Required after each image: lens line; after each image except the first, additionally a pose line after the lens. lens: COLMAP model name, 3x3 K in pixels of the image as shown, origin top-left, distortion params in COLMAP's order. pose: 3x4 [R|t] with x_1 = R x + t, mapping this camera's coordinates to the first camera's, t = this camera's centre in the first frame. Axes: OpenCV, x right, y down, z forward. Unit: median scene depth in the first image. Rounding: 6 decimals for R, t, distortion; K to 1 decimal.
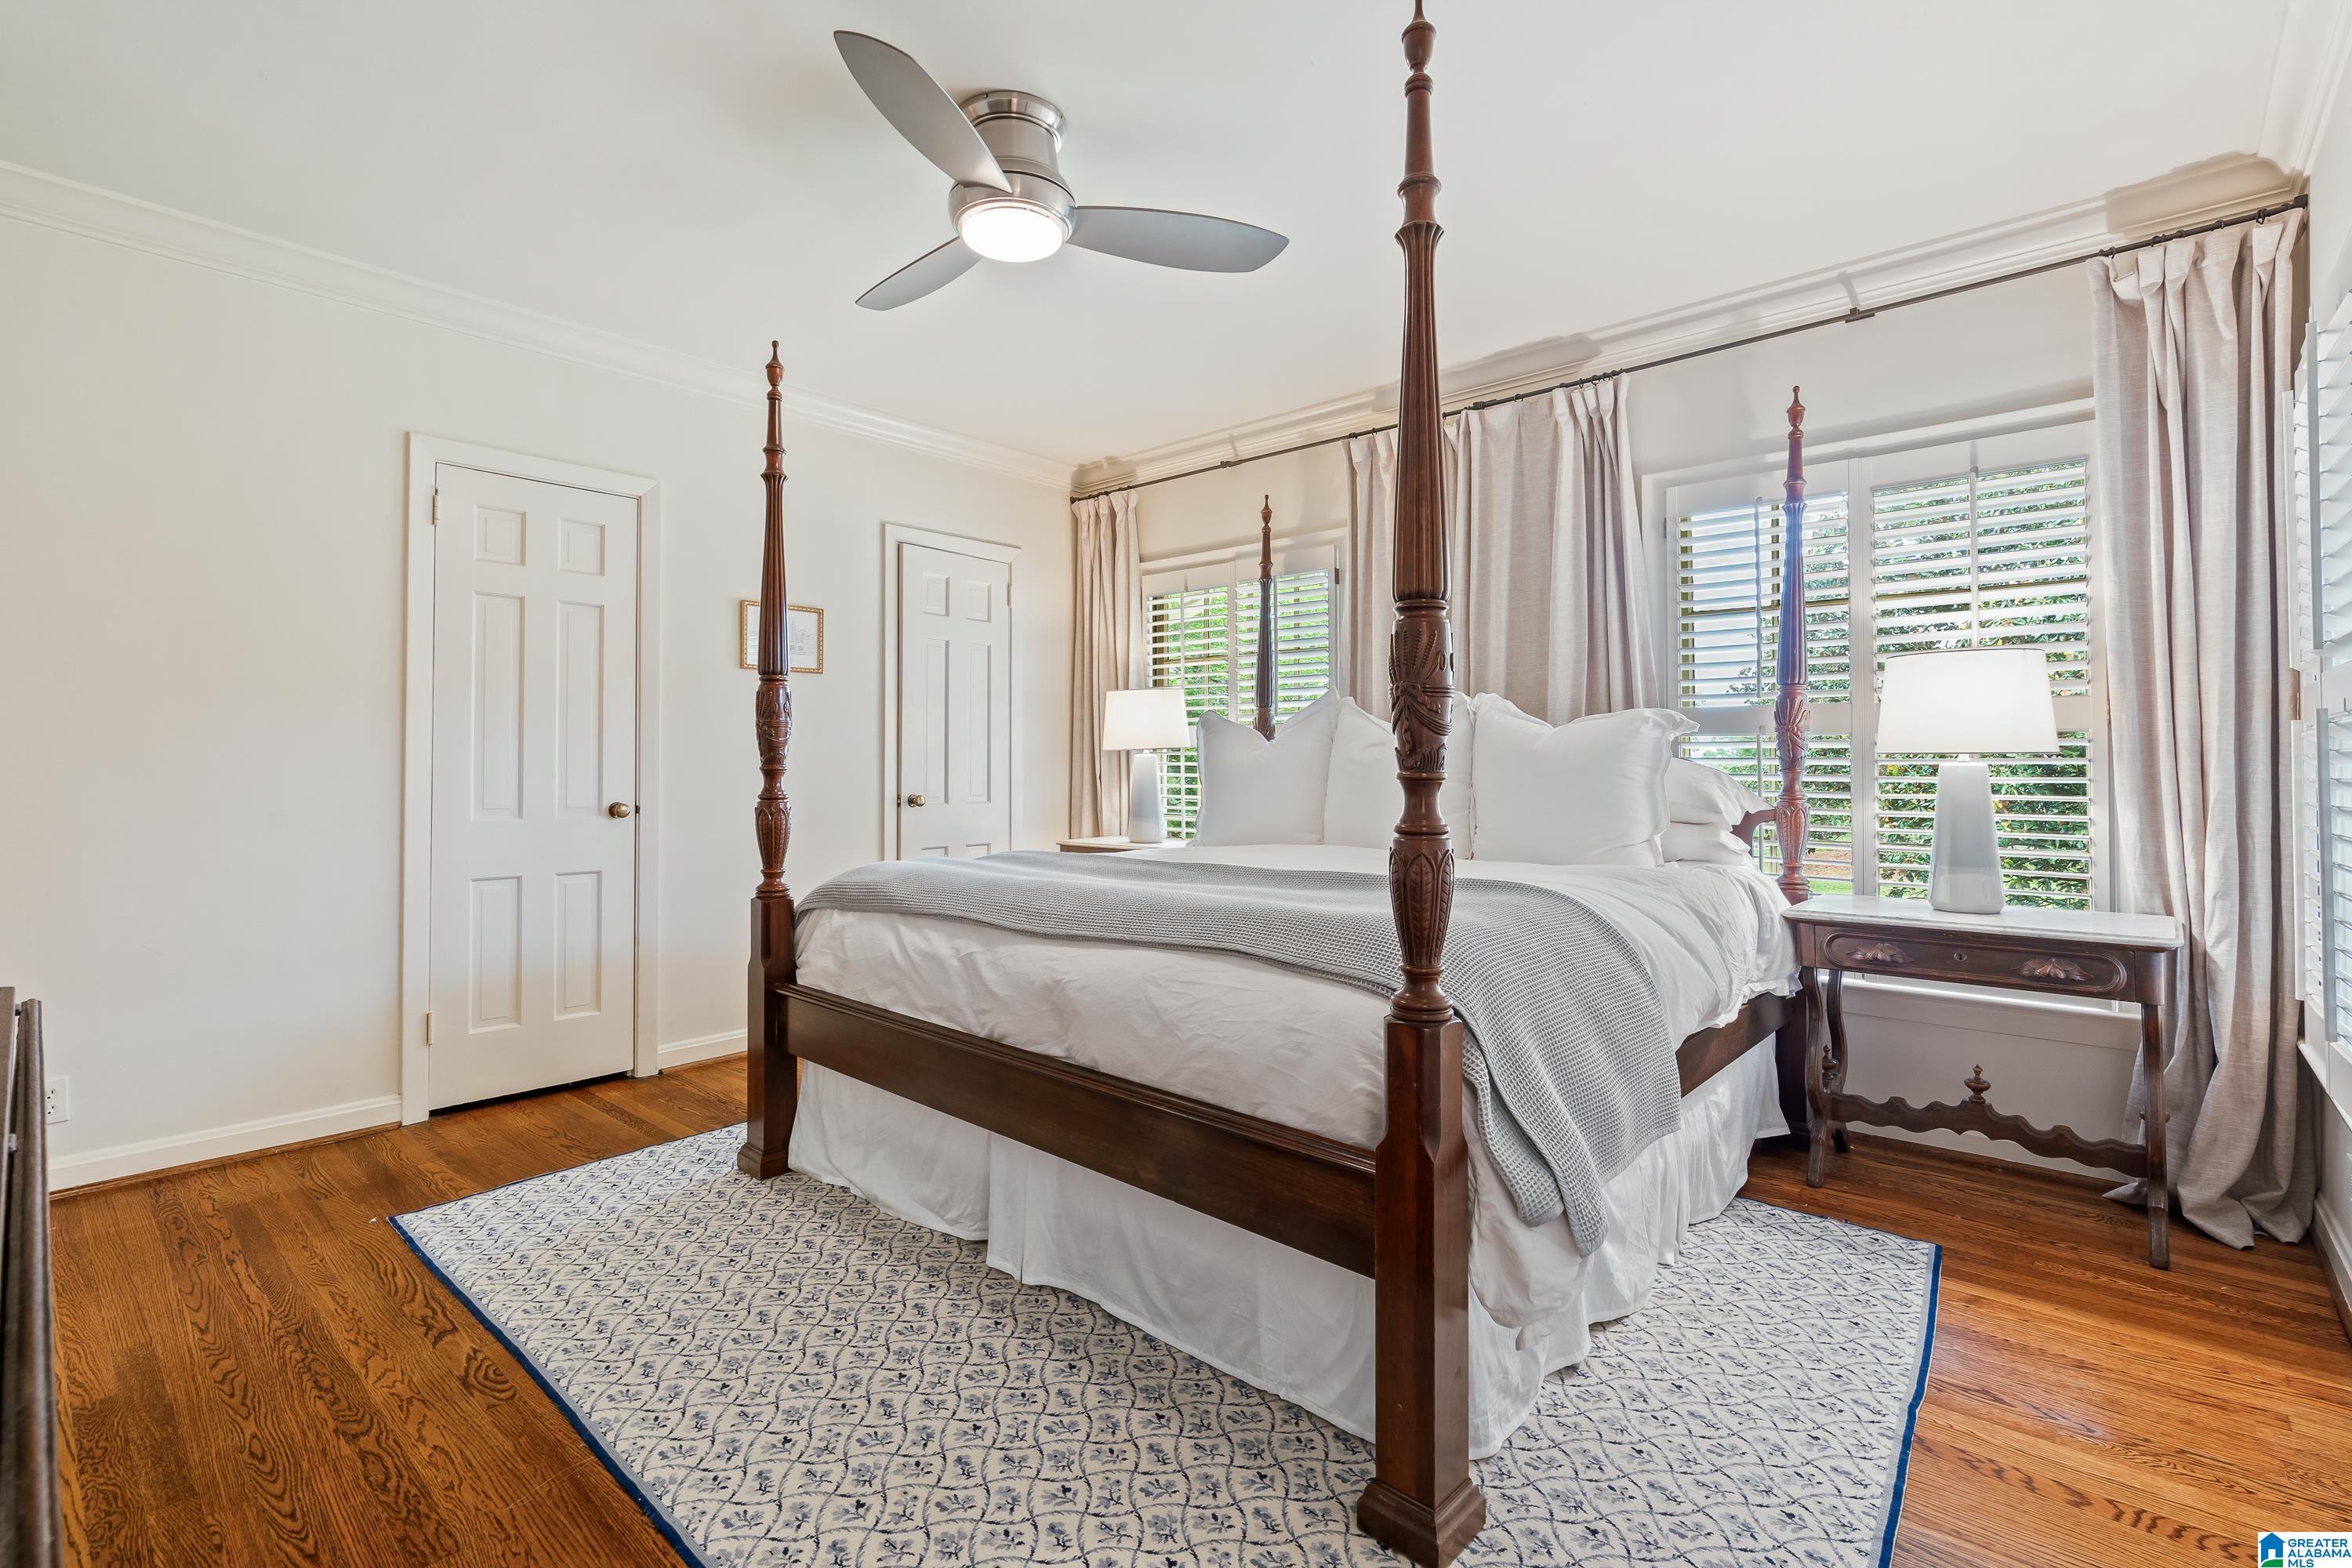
lens RADIAL K [[1070.1, 0, 1183.1], [0, 1070.1, 765.5], [0, 0, 1]] dist [-0.004171, 0.000303]
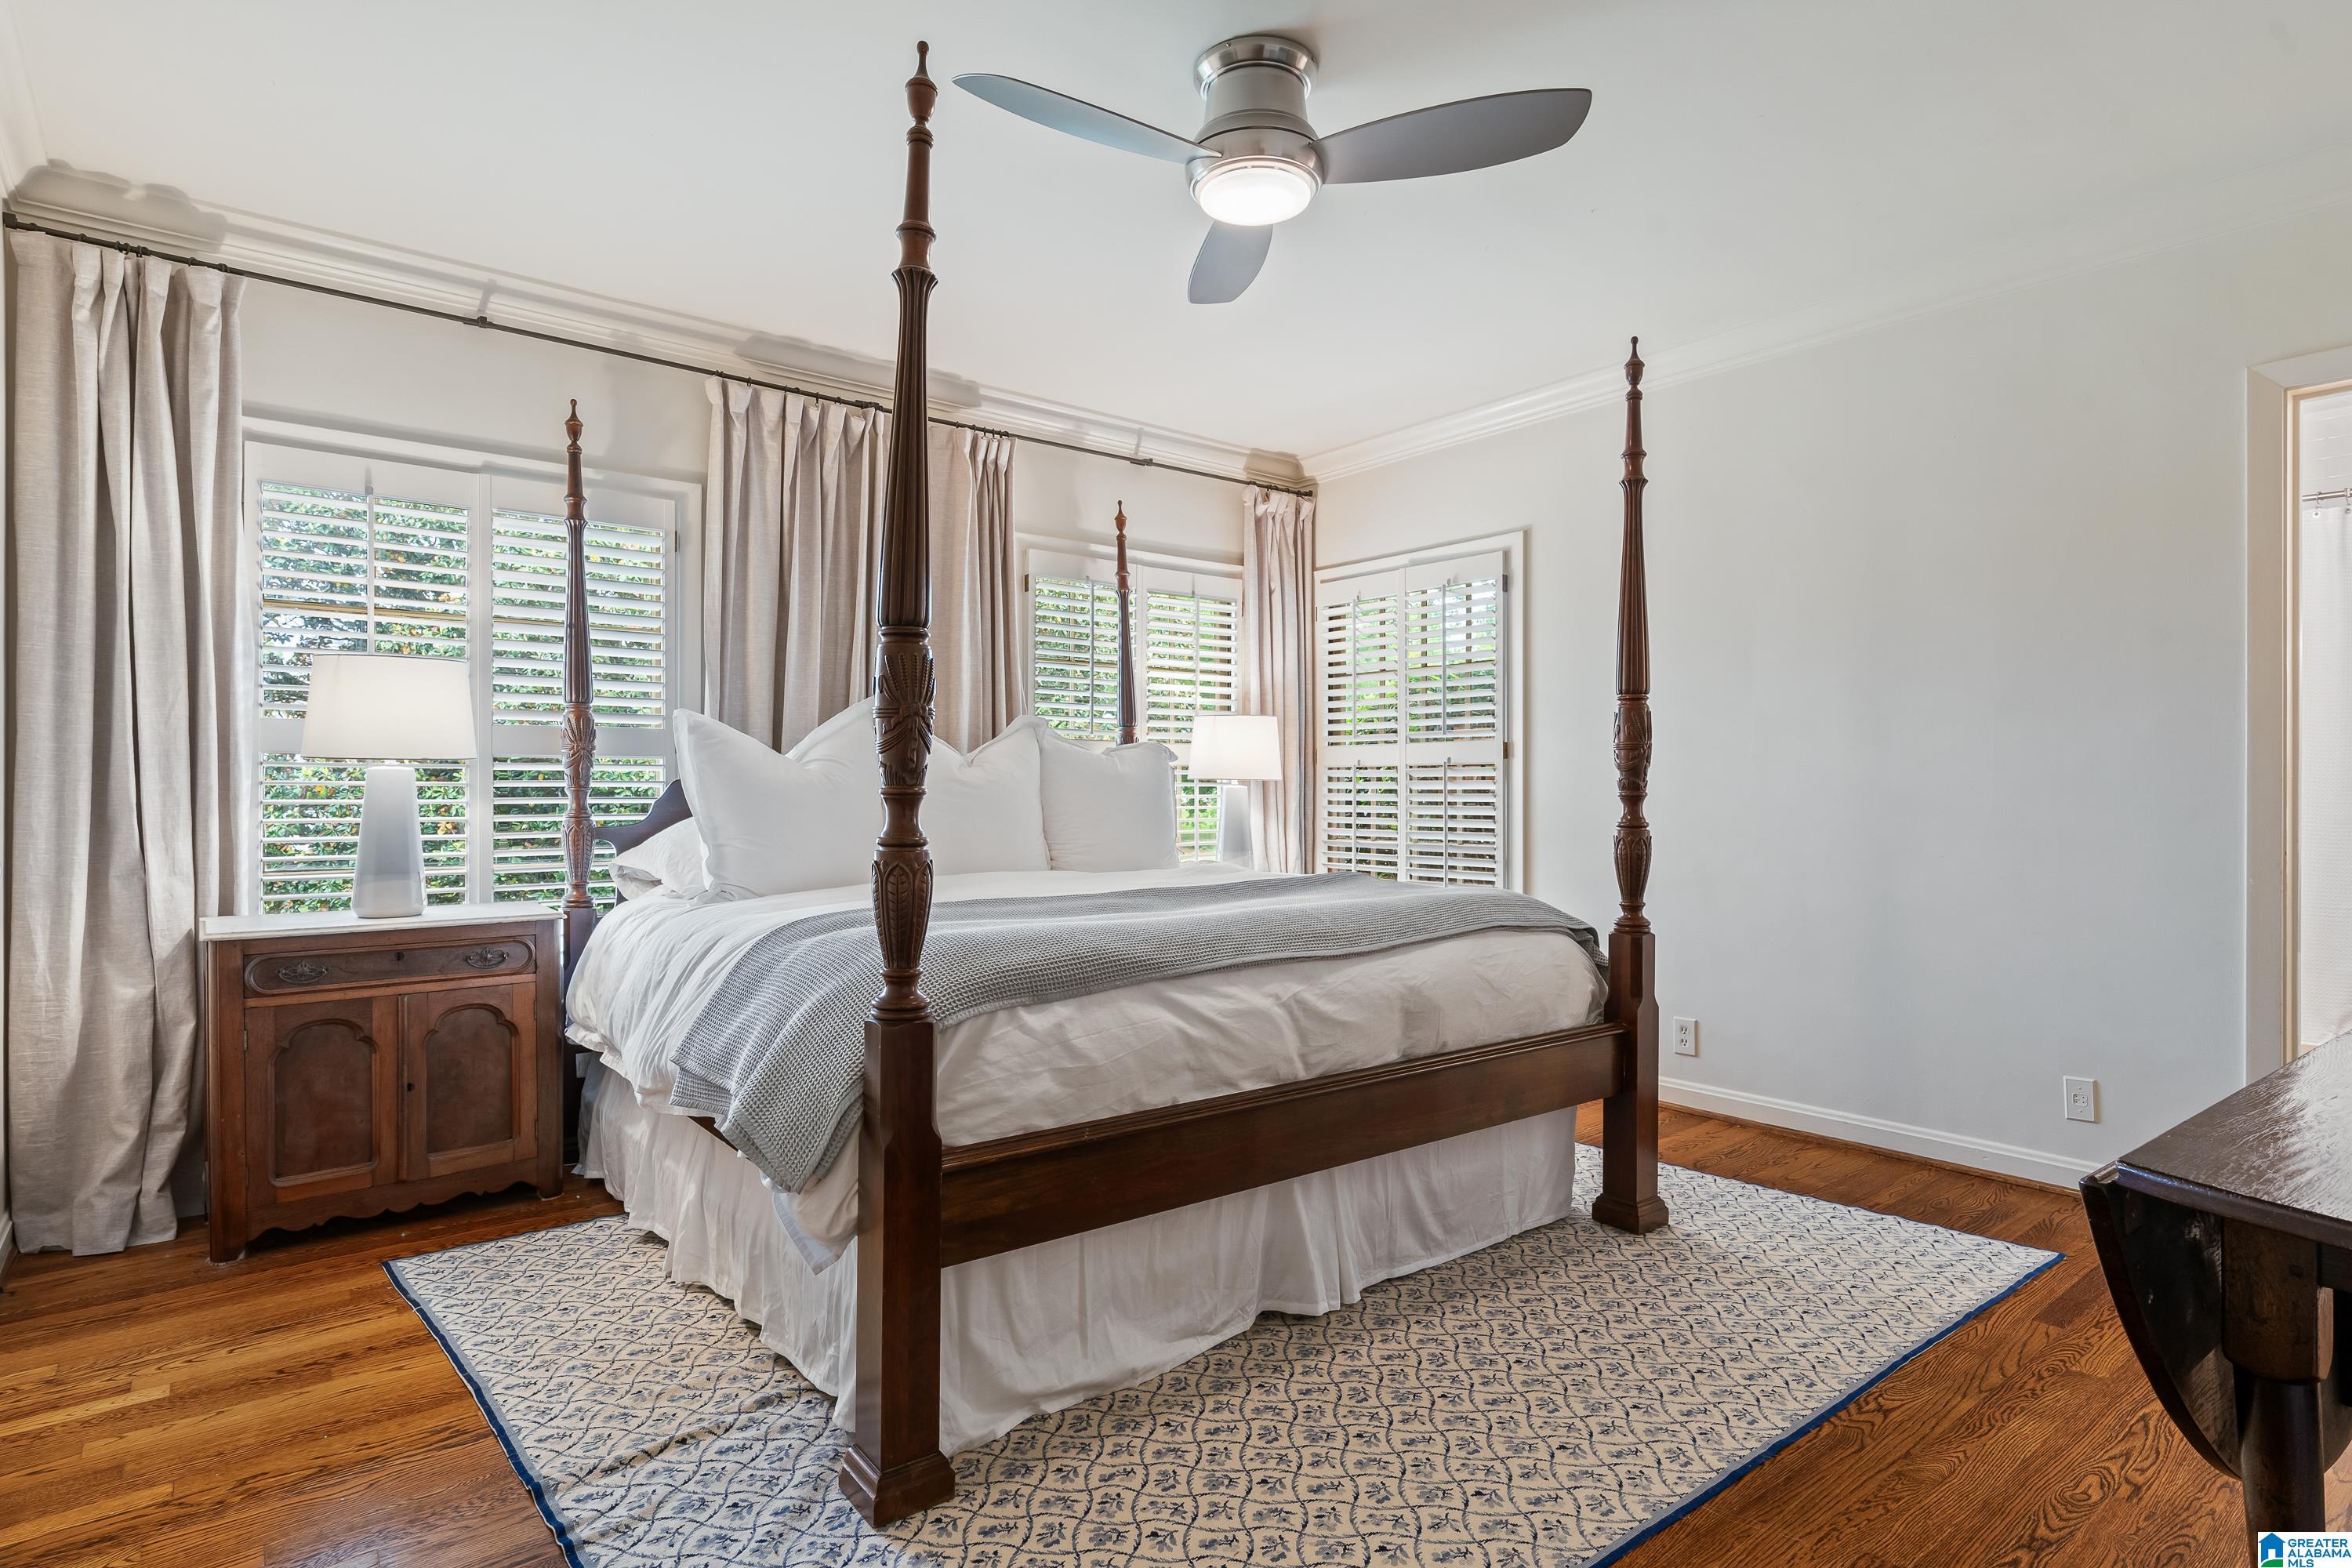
lens RADIAL K [[1205.3, 0, 1167.4], [0, 1205.3, 784.6], [0, 0, 1]] dist [0.005220, 0.000077]
pose [[0.179115, -0.003004, 0.983824, -1.066194], [-0.004130, 0.999984, 0.003805, -0.007546], [-0.983819, -0.004745, 0.179100, 0.795839]]
